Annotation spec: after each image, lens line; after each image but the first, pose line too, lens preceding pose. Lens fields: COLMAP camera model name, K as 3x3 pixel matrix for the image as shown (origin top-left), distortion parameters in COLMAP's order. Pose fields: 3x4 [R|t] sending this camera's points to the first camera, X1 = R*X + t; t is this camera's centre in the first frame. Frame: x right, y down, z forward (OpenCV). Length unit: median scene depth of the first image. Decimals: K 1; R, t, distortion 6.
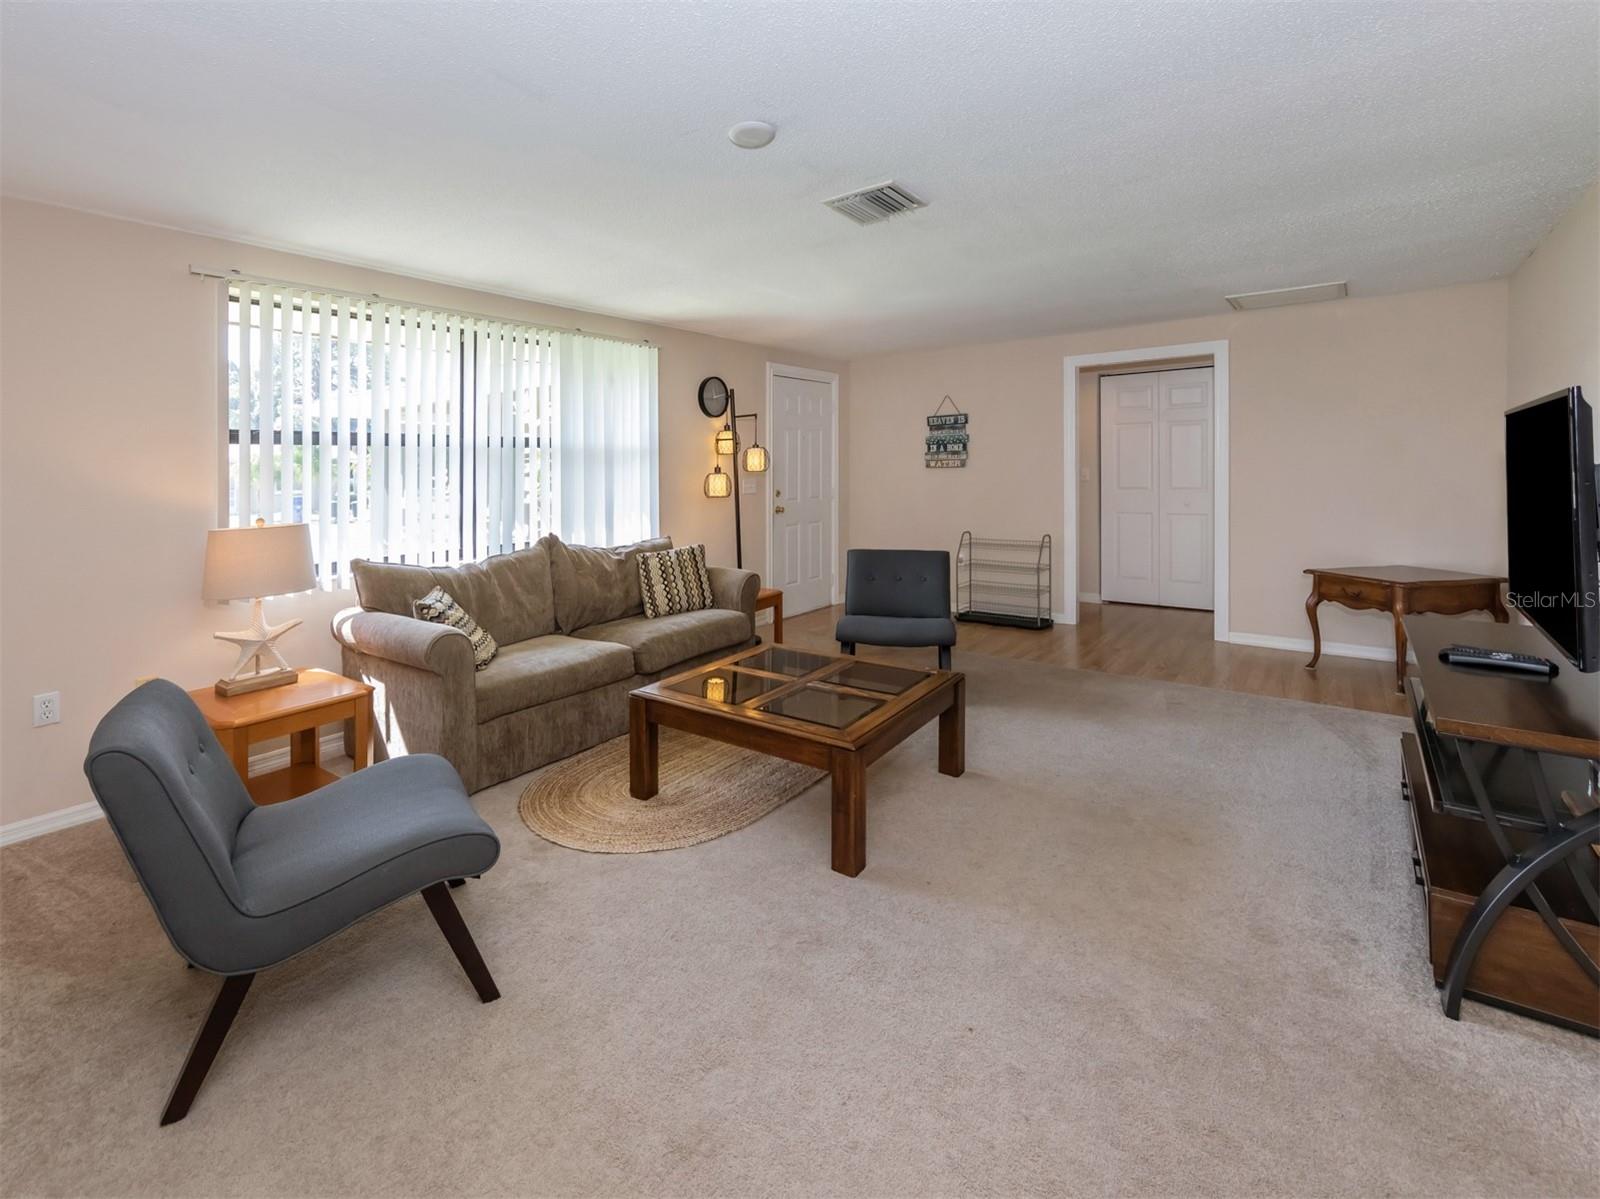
lens RADIAL K [[732.7, 0, 732.5], [0, 732.7, 464.2], [0, 0, 1]] dist [0.000127, -0.000185]
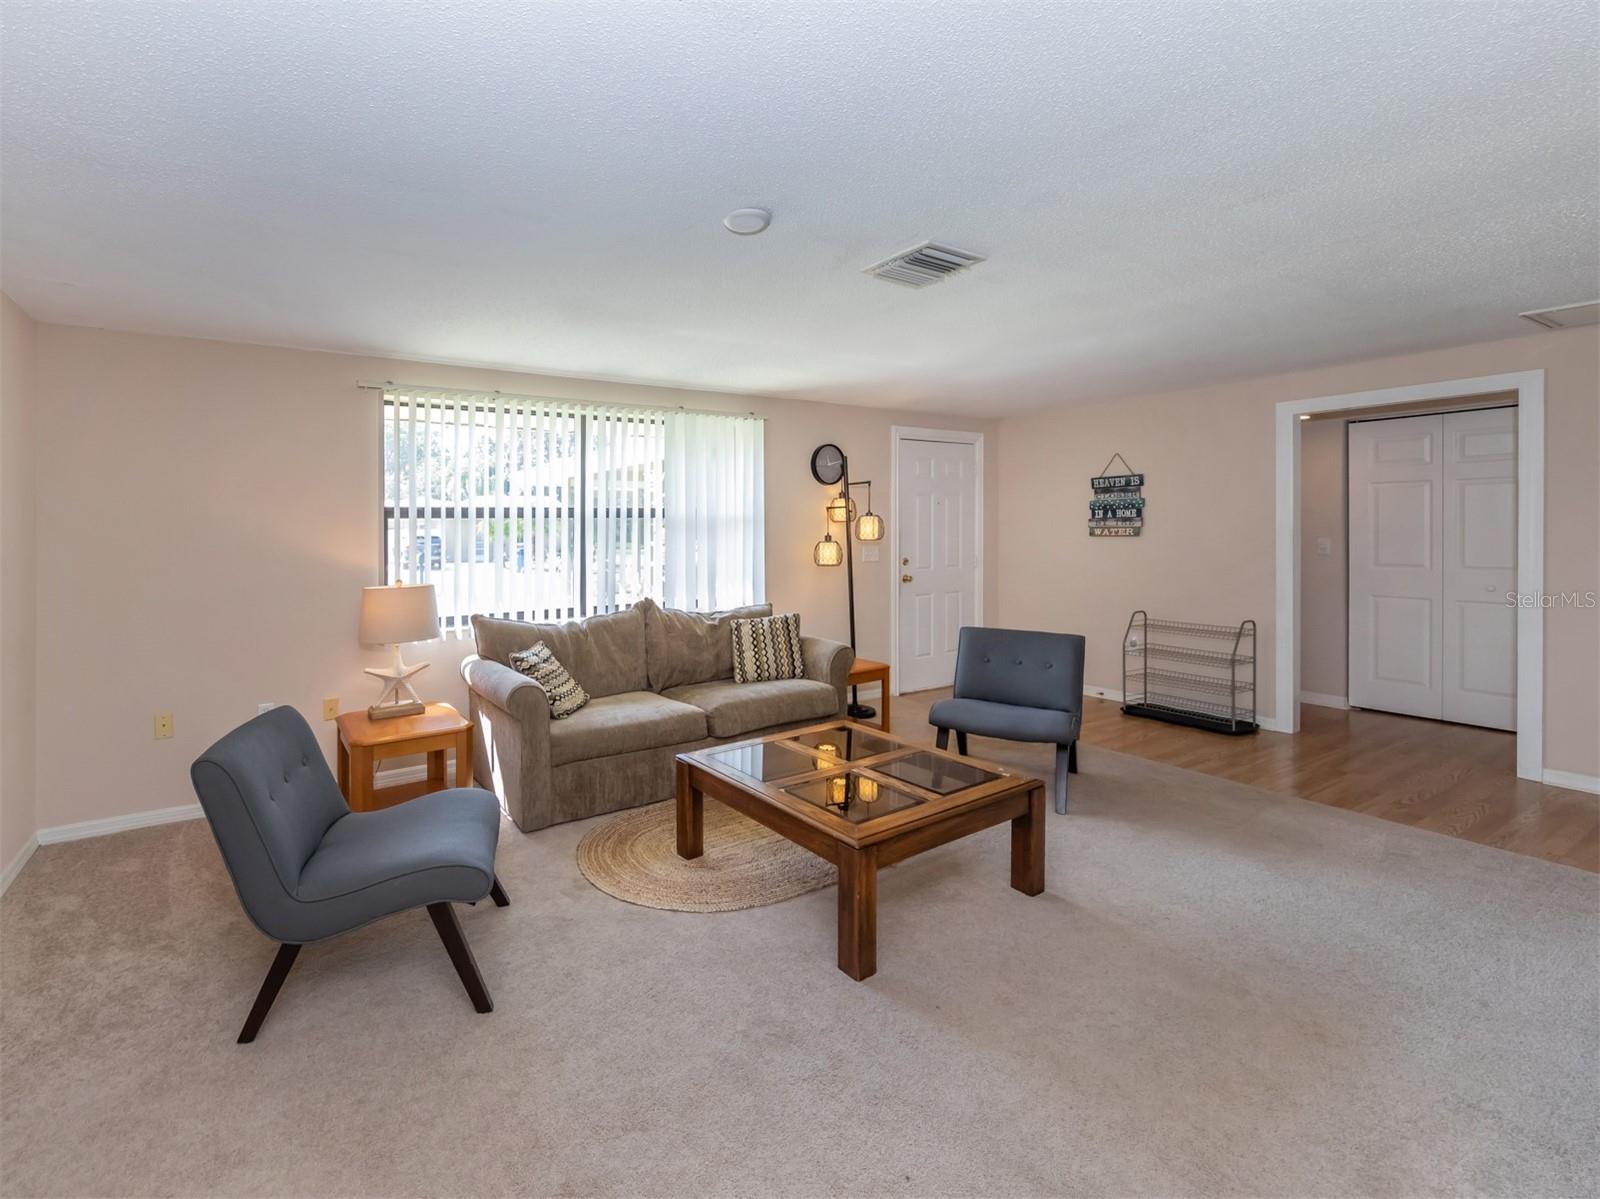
lens RADIAL K [[706.5, 0, 653.1], [0, 706.5, 524.0], [0, 0, 1]] dist [0.001363, -0.000208]
pose [[0.931896, 0.006056, -0.362674, 0.142681], [-0.004143, 0.999973, 0.006052, -0.021792], [0.362701, -0.004137, 0.931896, 0.025480]]
